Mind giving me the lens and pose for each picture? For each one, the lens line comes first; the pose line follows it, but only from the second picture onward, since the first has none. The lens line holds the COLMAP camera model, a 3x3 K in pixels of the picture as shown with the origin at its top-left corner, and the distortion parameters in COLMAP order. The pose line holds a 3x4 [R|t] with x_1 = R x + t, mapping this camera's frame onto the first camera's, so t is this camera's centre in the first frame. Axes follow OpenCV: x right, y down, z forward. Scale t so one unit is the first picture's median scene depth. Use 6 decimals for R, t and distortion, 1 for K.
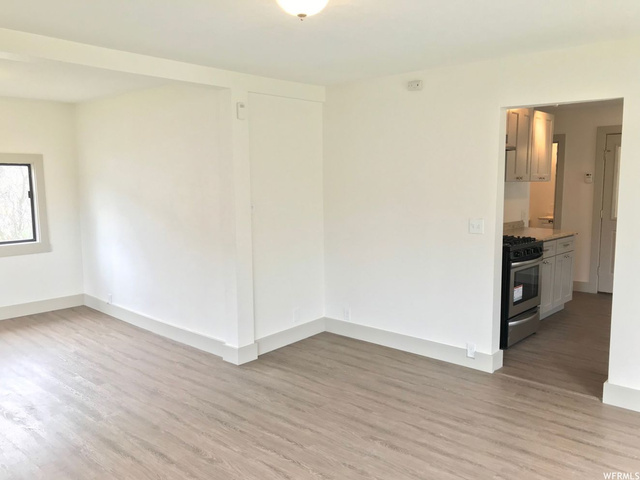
lens RADIAL K [[526.6, 0, 317.7], [0, 526.6, 239.5], [0, 0, 1]] dist [0.078055, -0.096696]
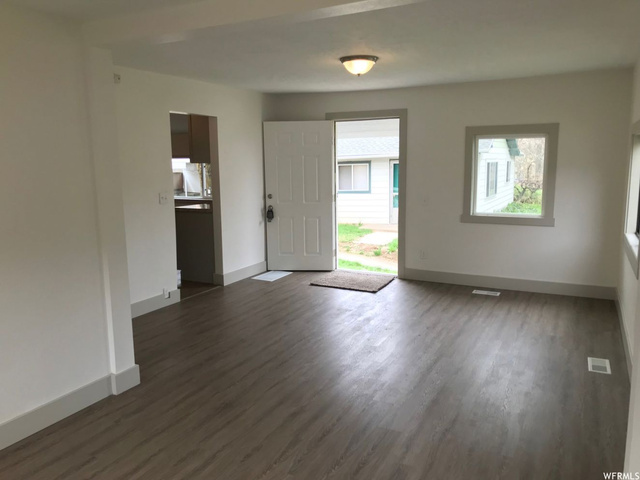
lens RADIAL K [[526.6, 0, 317.7], [0, 526.6, 239.5], [0, 0, 1]] dist [0.078055, -0.096696]
pose [[-0.274195, -0.126975, 0.953255, -1.016066], [0.131519, 0.976980, 0.167966, -0.087177], [-0.952638, 0.171427, -0.251183, 0.929673]]
